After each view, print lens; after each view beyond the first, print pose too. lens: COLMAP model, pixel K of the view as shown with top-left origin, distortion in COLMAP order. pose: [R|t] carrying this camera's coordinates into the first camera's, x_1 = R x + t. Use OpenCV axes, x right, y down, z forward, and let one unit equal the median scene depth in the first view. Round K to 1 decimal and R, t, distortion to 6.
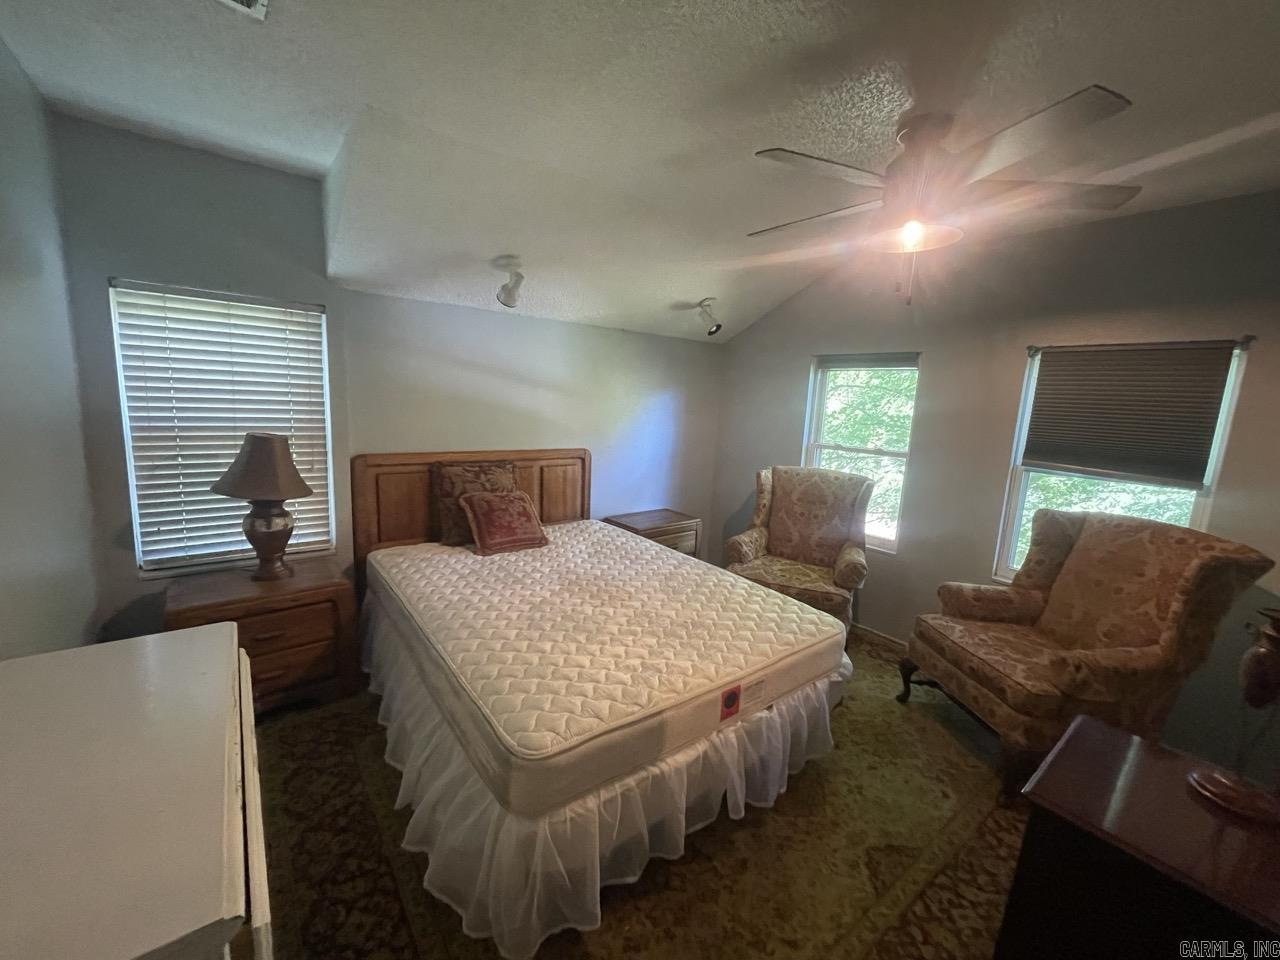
lens RADIAL K [[514.5, 0, 639.5], [0, 514.5, 478.9], [0, 0, 1]] dist [-0.009419, -0.000216]
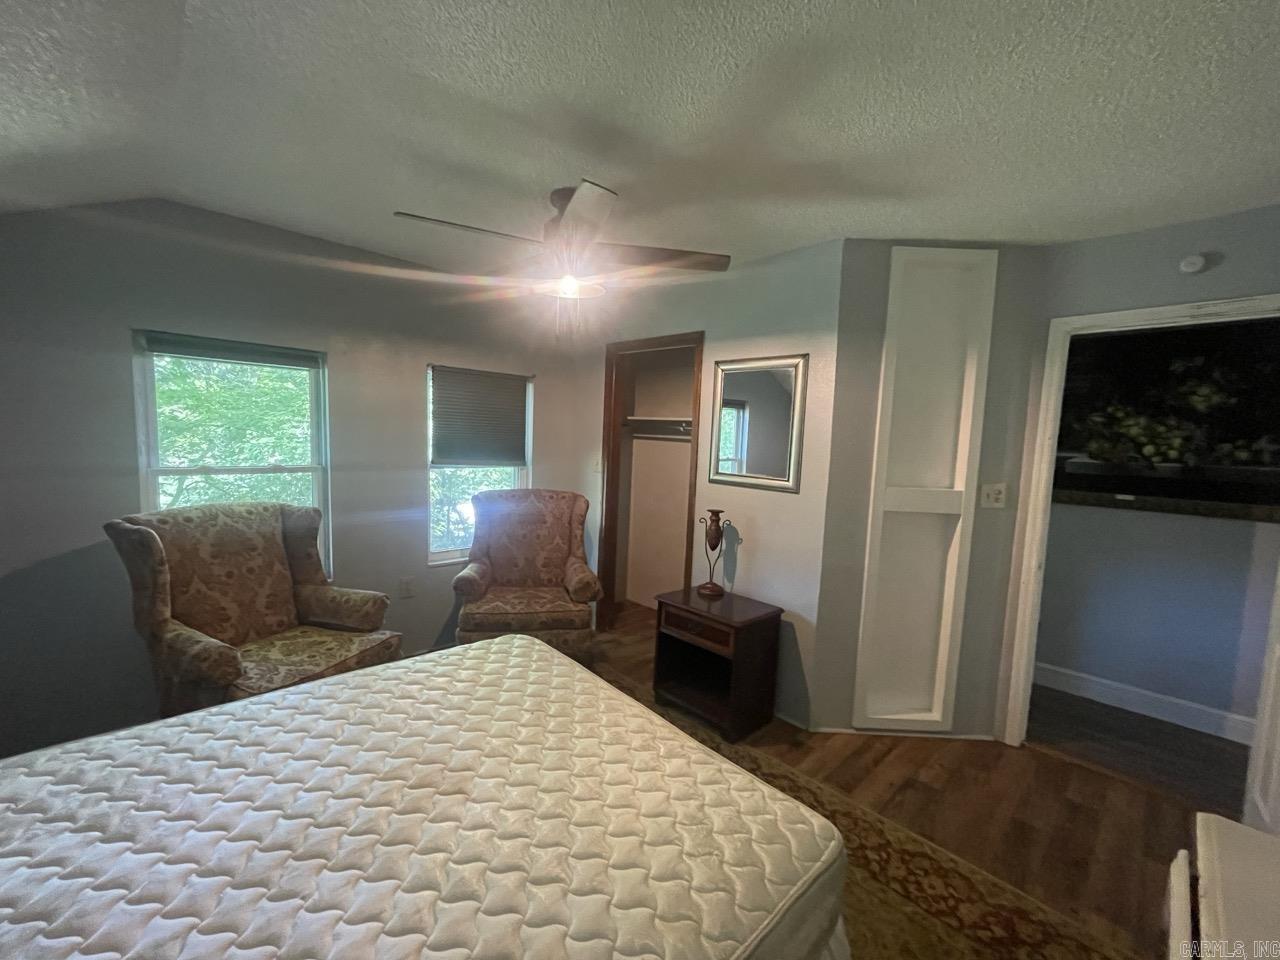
lens RADIAL K [[514.5, 0, 639.2], [0, 514.5, 480.8], [0, 0, 1]] dist [-0.009419, -0.000216]
pose [[-0.087130, -0.160867, 0.983123, -0.485720], [0.101819, 0.980269, 0.169424, -0.146558], [-0.990980, 0.114863, -0.069031, 0.631912]]
